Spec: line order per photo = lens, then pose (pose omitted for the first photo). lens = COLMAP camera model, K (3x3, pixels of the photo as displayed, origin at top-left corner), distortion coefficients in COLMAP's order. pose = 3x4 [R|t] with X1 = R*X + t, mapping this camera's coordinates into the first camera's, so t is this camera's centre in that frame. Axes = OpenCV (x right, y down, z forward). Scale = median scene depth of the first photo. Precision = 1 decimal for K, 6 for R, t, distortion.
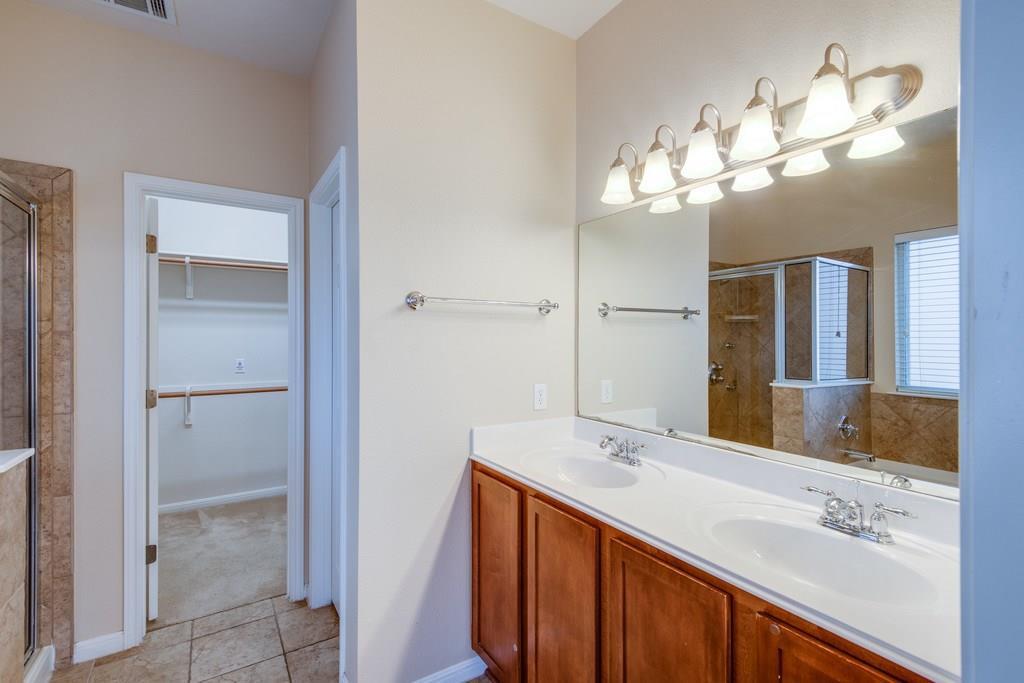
lens RADIAL K [[470.1, 0, 510.2], [0, 470.1, 343.6], [0, 0, 1]] dist [0.018068, -0.003250]
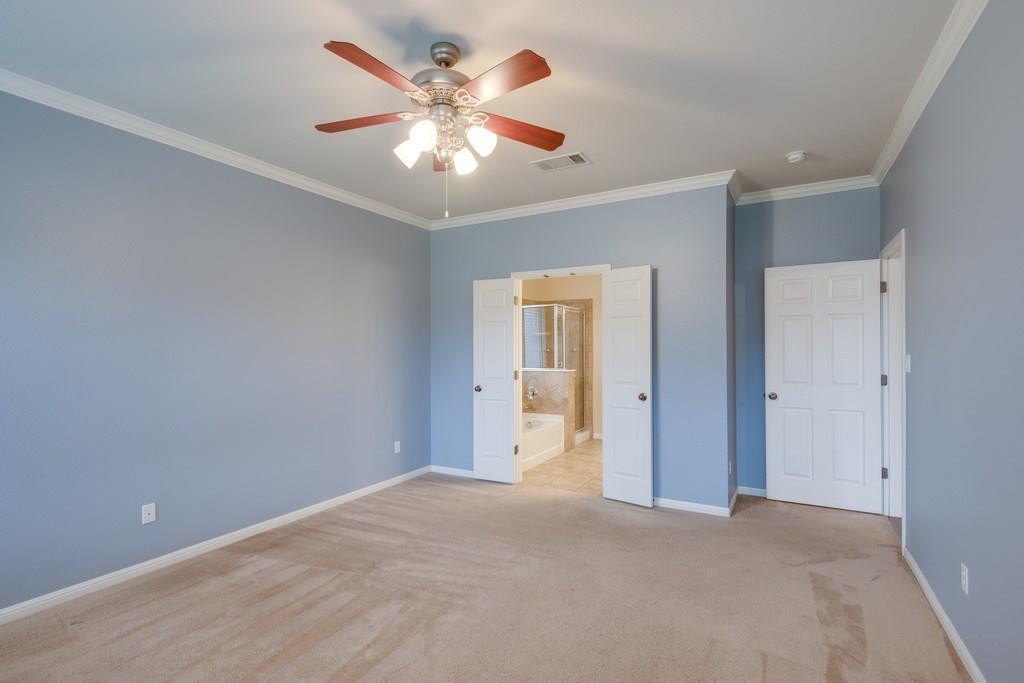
lens RADIAL K [[511.0, 0, 512.6], [0, 511.0, 346.2], [0, 0, 1]] dist [0.001081, -0.000193]
pose [[0.493860, -0.001262, -0.869540, 1.841019], [-0.001127, 0.999997, -0.002091, -0.003352], [0.869541, 0.002013, 0.493857, -1.223959]]
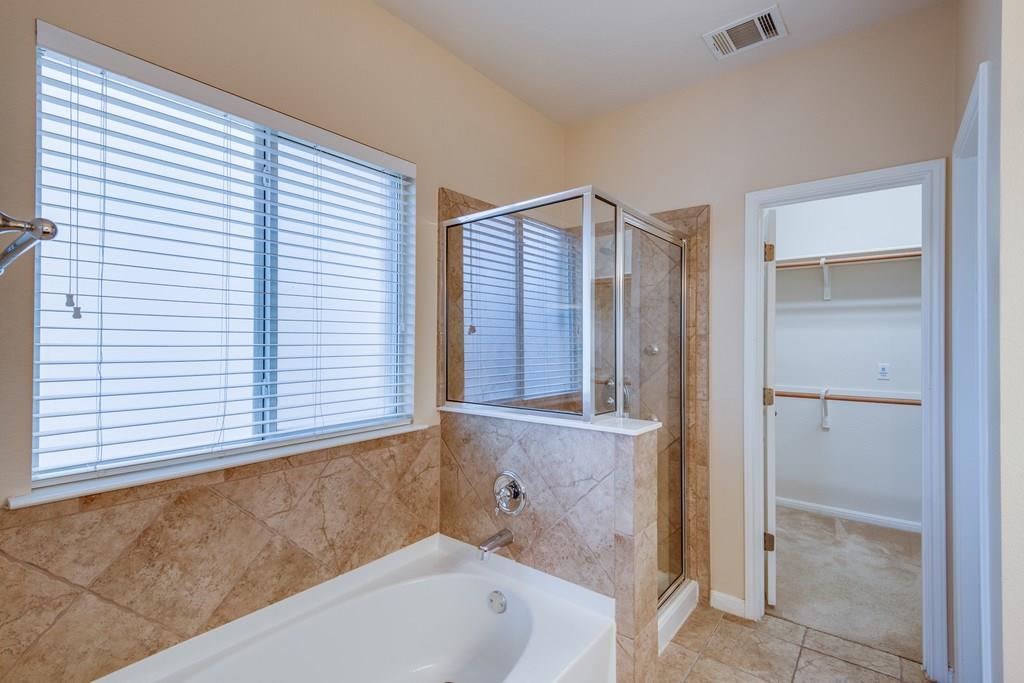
lens RADIAL K [[470.1, 0, 506.2], [0, 470.1, 336.7], [0, 0, 1]] dist [0.018068, -0.003250]
pose [[0.332699, -0.008955, -0.942990, 0.057244], [-0.008911, 0.999880, -0.012639, 0.000052], [0.942991, 0.012608, 0.332580, 0.083579]]
